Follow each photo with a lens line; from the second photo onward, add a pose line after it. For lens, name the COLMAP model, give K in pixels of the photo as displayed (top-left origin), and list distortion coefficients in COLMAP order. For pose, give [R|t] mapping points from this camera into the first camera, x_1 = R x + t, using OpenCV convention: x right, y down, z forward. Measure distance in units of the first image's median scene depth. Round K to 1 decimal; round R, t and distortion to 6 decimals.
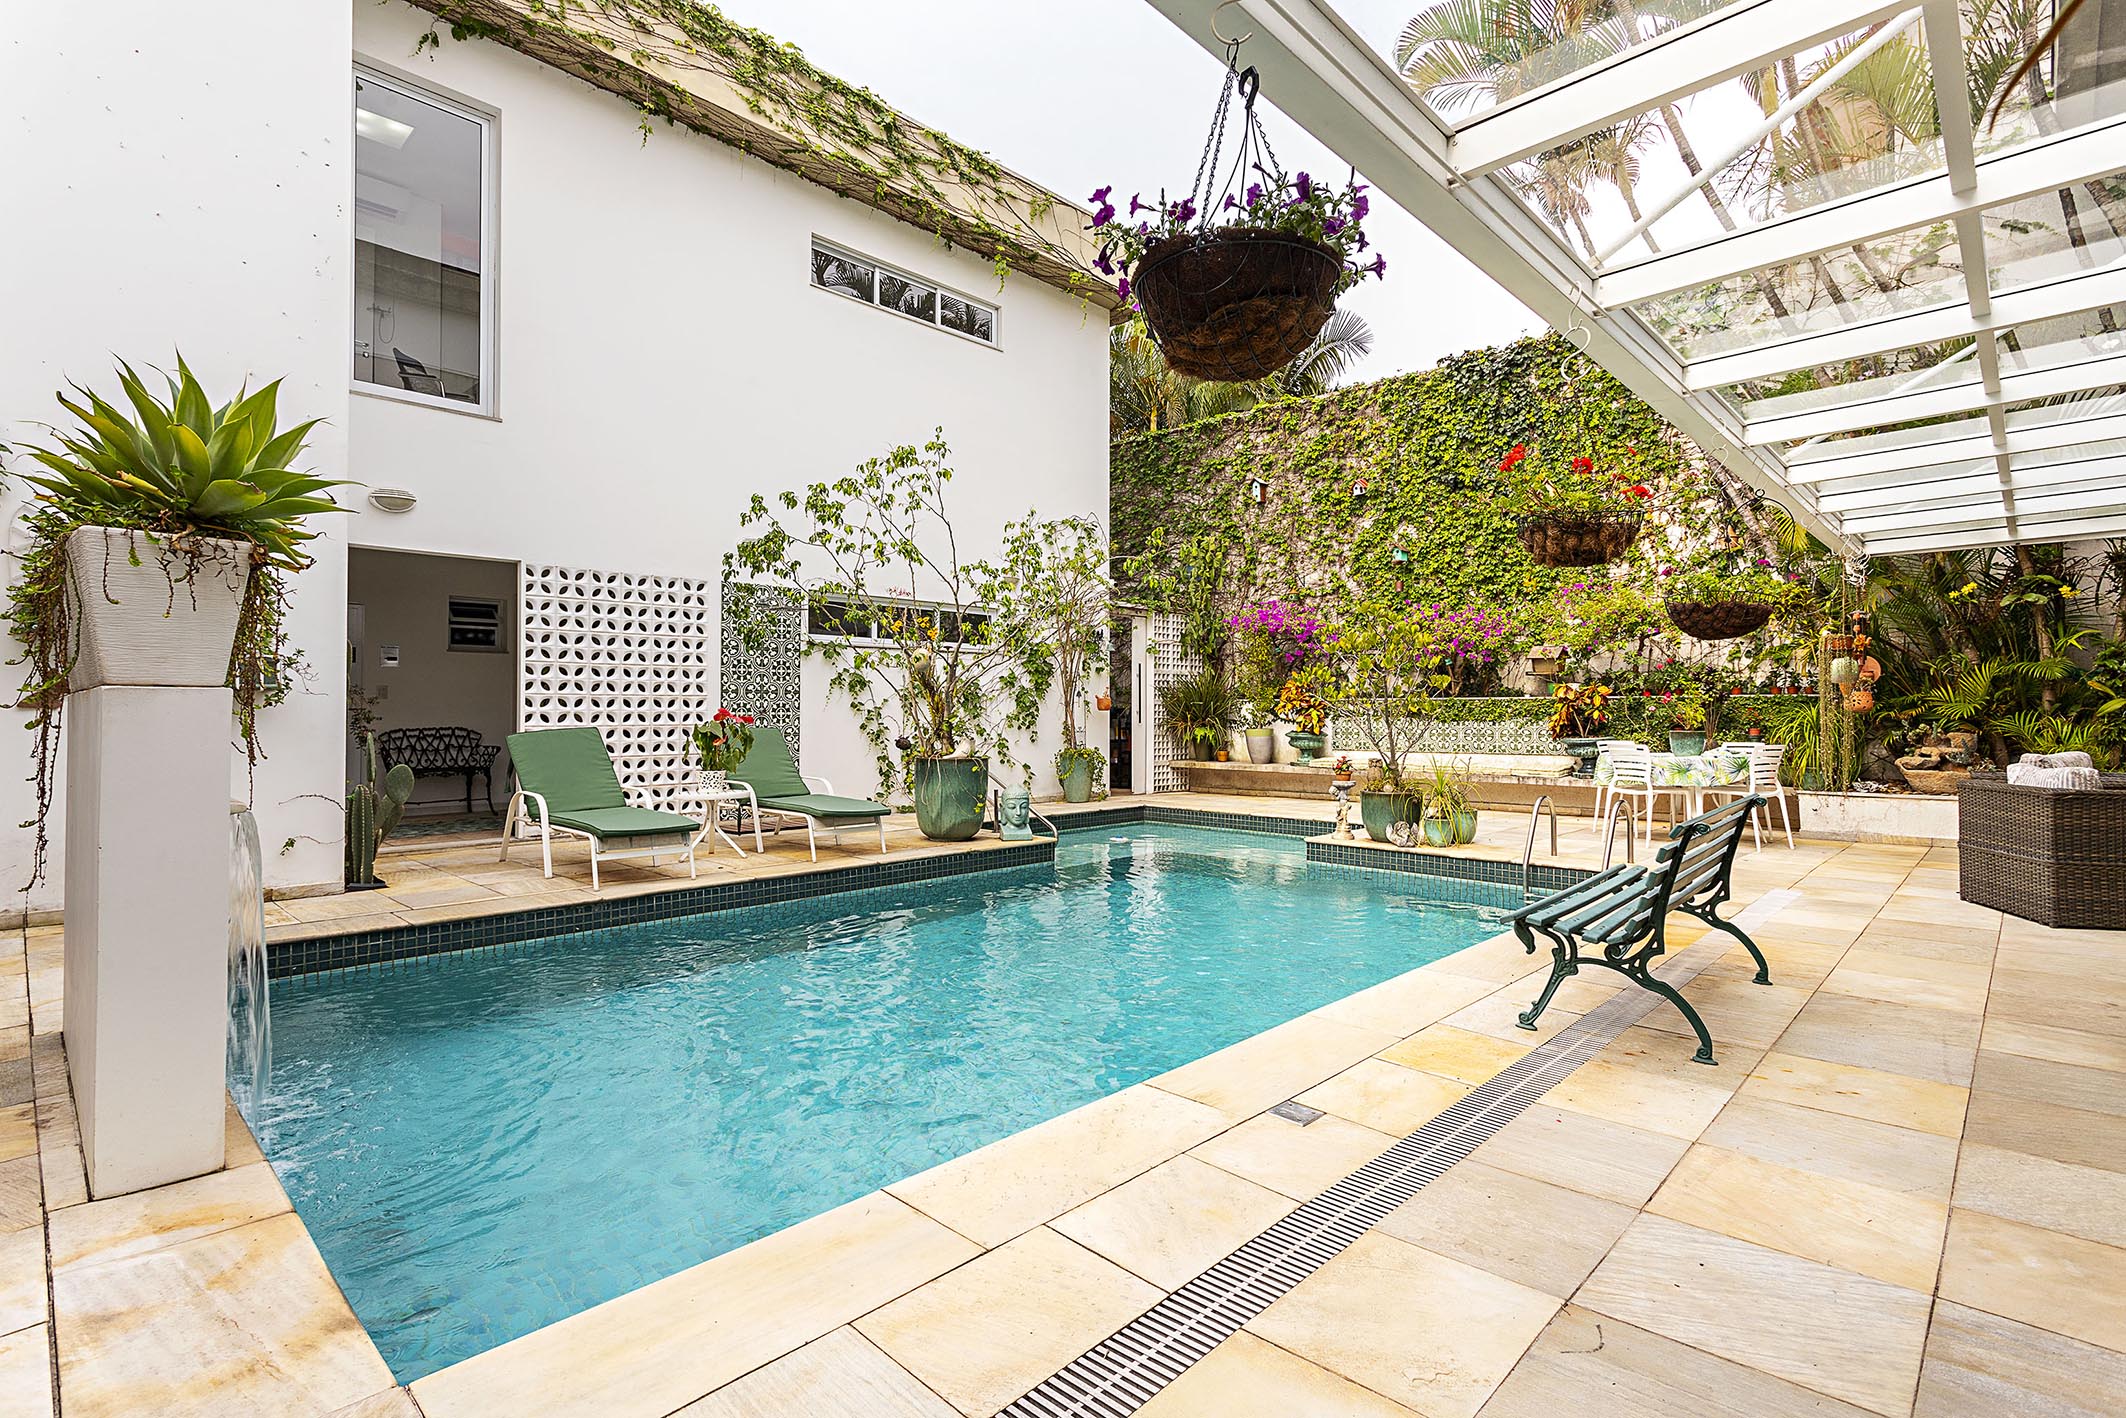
lens RADIAL K [[981.7, 0, 1059.2], [0, 981.7, 712.2], [0, 0, 1]] dist [0.001684, 0.000471]
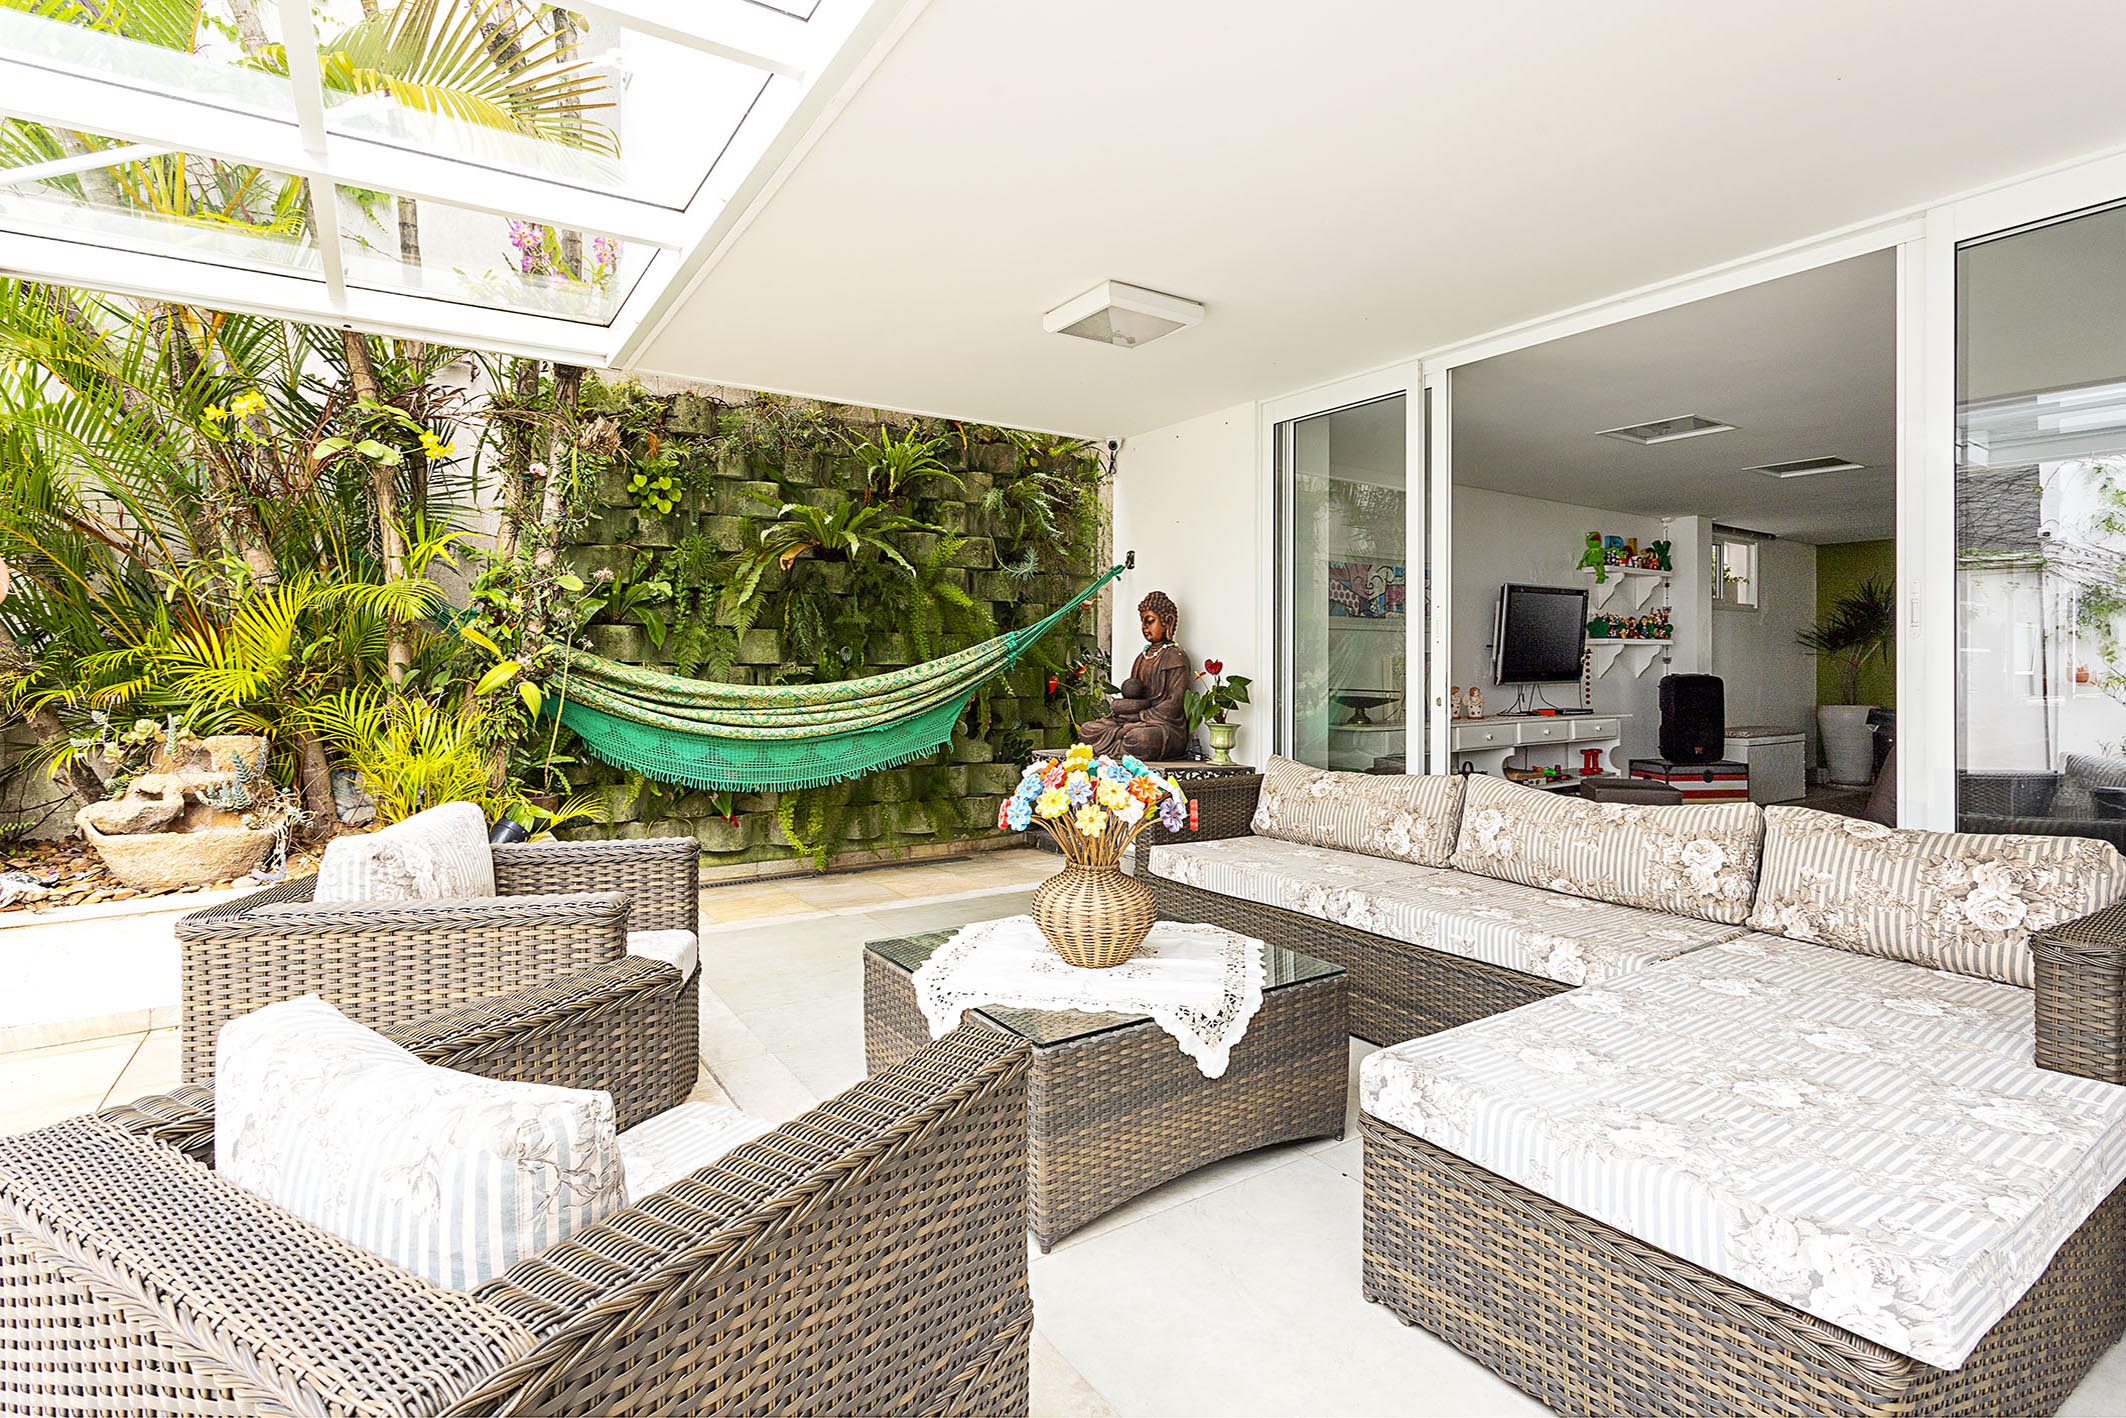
lens RADIAL K [[1059.7, 0, 1092.2], [0, 1059.7, 661.0], [0, 0, 1]] dist [-0.005843, -0.000532]
pose [[0.199684, 0.001577, 0.979859, 0.534146], [-0.008800, 0.999961, 0.000184, -0.016324], [-0.979821, -0.008659, 0.199691, 0.532361]]
